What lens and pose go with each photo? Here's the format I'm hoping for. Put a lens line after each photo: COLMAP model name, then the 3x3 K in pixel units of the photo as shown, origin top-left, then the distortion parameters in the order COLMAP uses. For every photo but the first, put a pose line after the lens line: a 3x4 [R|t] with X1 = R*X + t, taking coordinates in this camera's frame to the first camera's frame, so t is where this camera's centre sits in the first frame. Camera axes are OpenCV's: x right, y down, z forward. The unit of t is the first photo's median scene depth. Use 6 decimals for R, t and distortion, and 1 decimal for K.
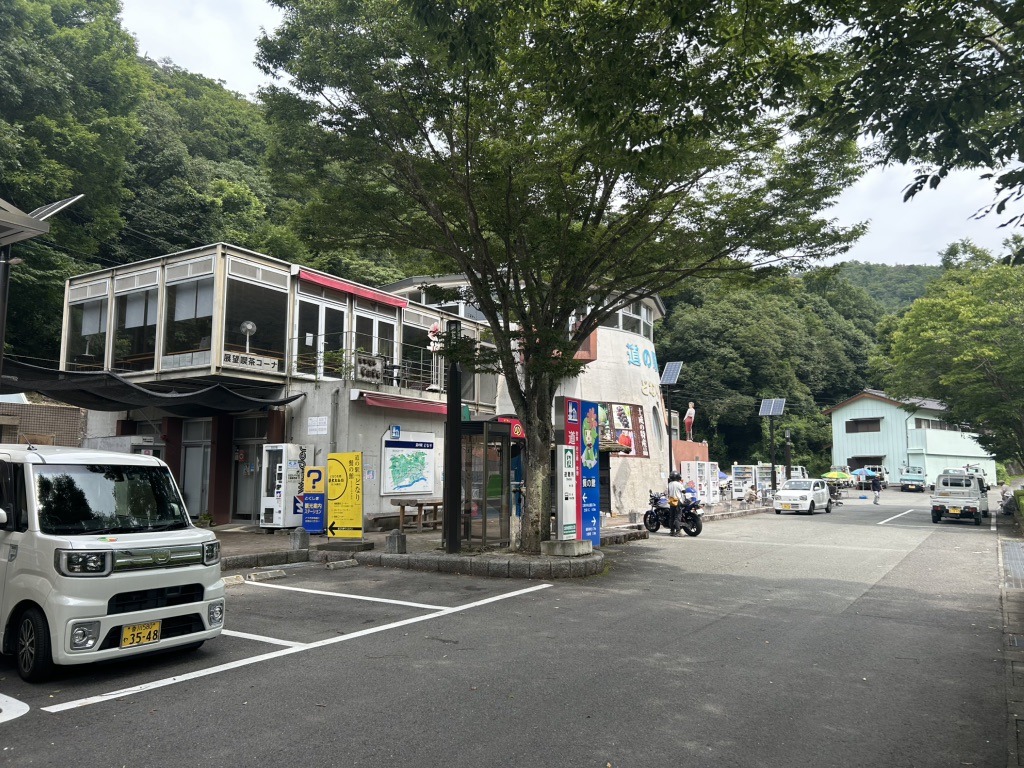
lens RADIAL K [[766.5, 0, 520.0], [0, 766.5, 381.6], [0, 0, 1]] dist [0.041628, -0.040477]
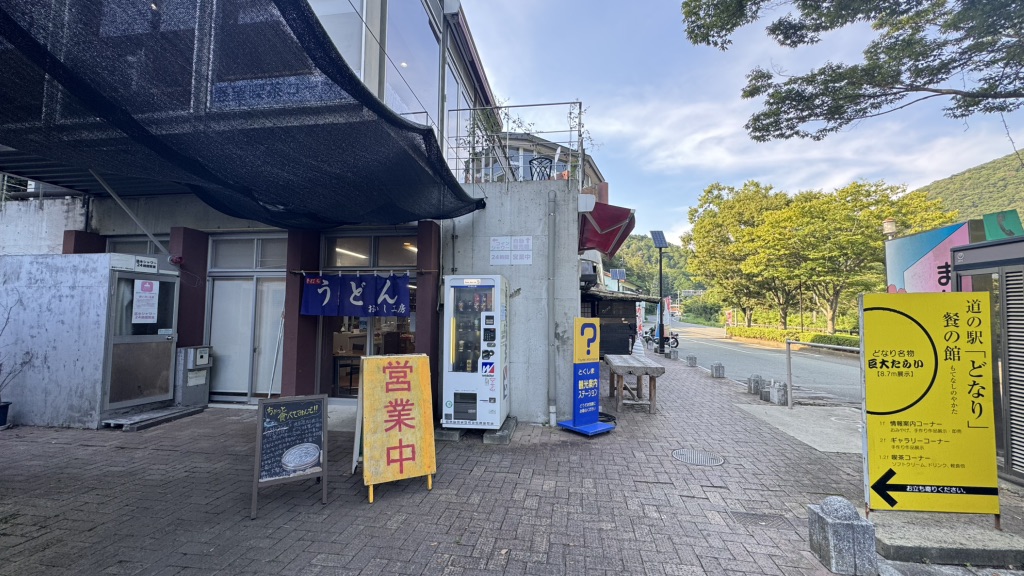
lens RADIAL K [[406.0, 0, 512.2], [0, 406.0, 287.5], [0, 0, 1]] dist [-0.002679, -0.000233]
pose [[0.921278, 0.029489, 0.387786, -0.406882], [-0.053864, 0.997186, 0.052137, 0.073555], [-0.385157, -0.068920, 0.920274, 0.727483]]
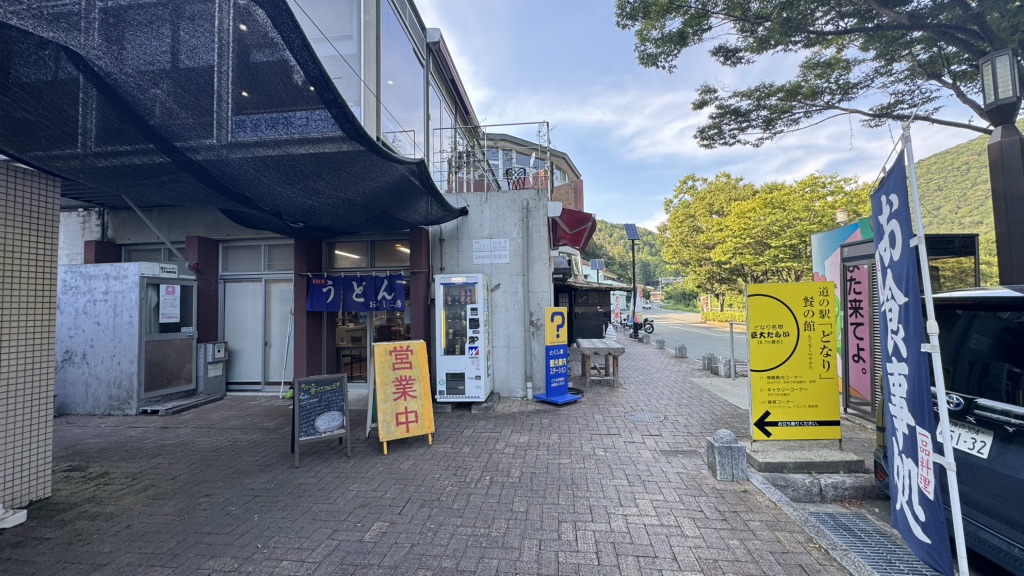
lens RADIAL K [[406.0, 0, 512.7], [0, 406.0, 288.1], [0, 0, 1]] dist [-0.002679, -0.000233]
pose [[0.905912, -0.002674, 0.423457, -0.425197], [-0.031568, 0.996771, 0.073827, 0.066400], [-0.422288, -0.080248, 0.902903, 0.674306]]
